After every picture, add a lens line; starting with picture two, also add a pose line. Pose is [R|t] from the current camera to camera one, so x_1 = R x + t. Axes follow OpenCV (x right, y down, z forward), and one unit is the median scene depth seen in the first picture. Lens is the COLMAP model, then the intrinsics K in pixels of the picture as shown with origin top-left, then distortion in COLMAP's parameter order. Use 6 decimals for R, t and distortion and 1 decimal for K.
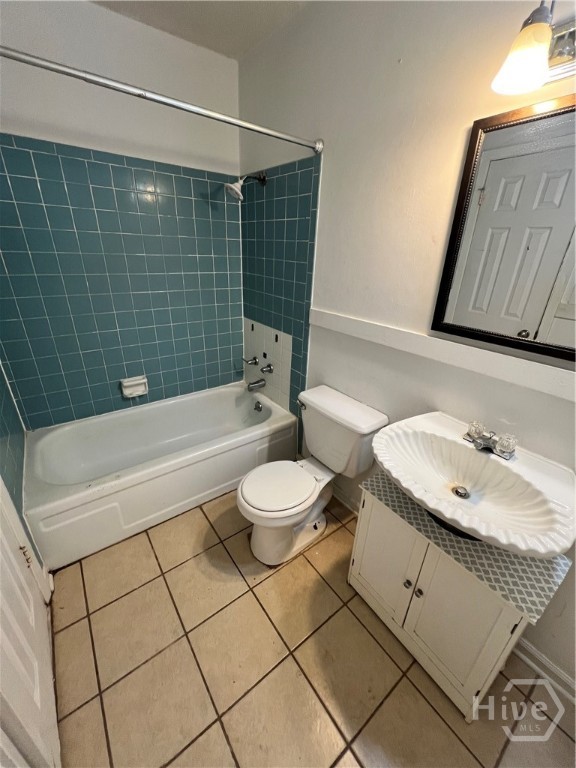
lens RADIAL K [[308.3, 0, 286.8], [0, 308.3, 381.2], [0, 0, 1]] dist [-0.005429, 0.002145]
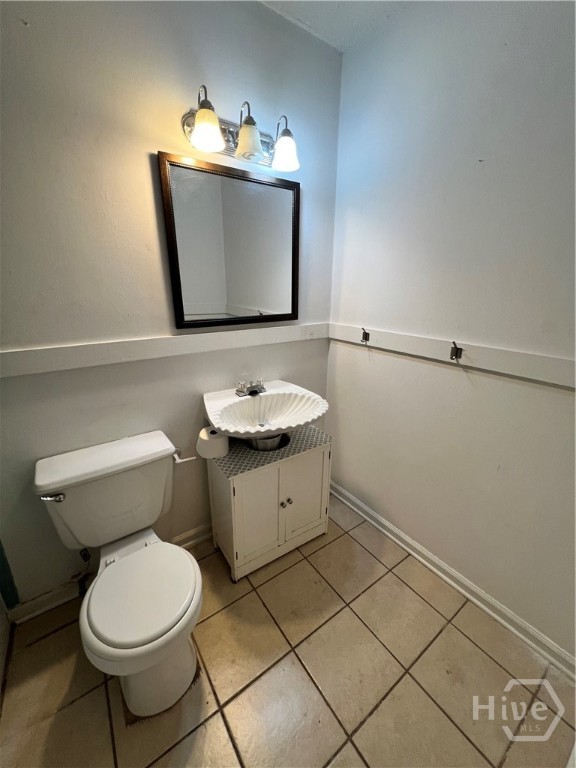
lens RADIAL K [[308.3, 0, 286.8], [0, 308.3, 384.8], [0, 0, 1]] dist [-0.005429, 0.002145]
pose [[0.019694, -0.332994, 0.942723, -0.652642], [0.391899, 0.870022, 0.299127, -0.176476], [-0.919797, 0.363561, 0.147634, 0.564819]]
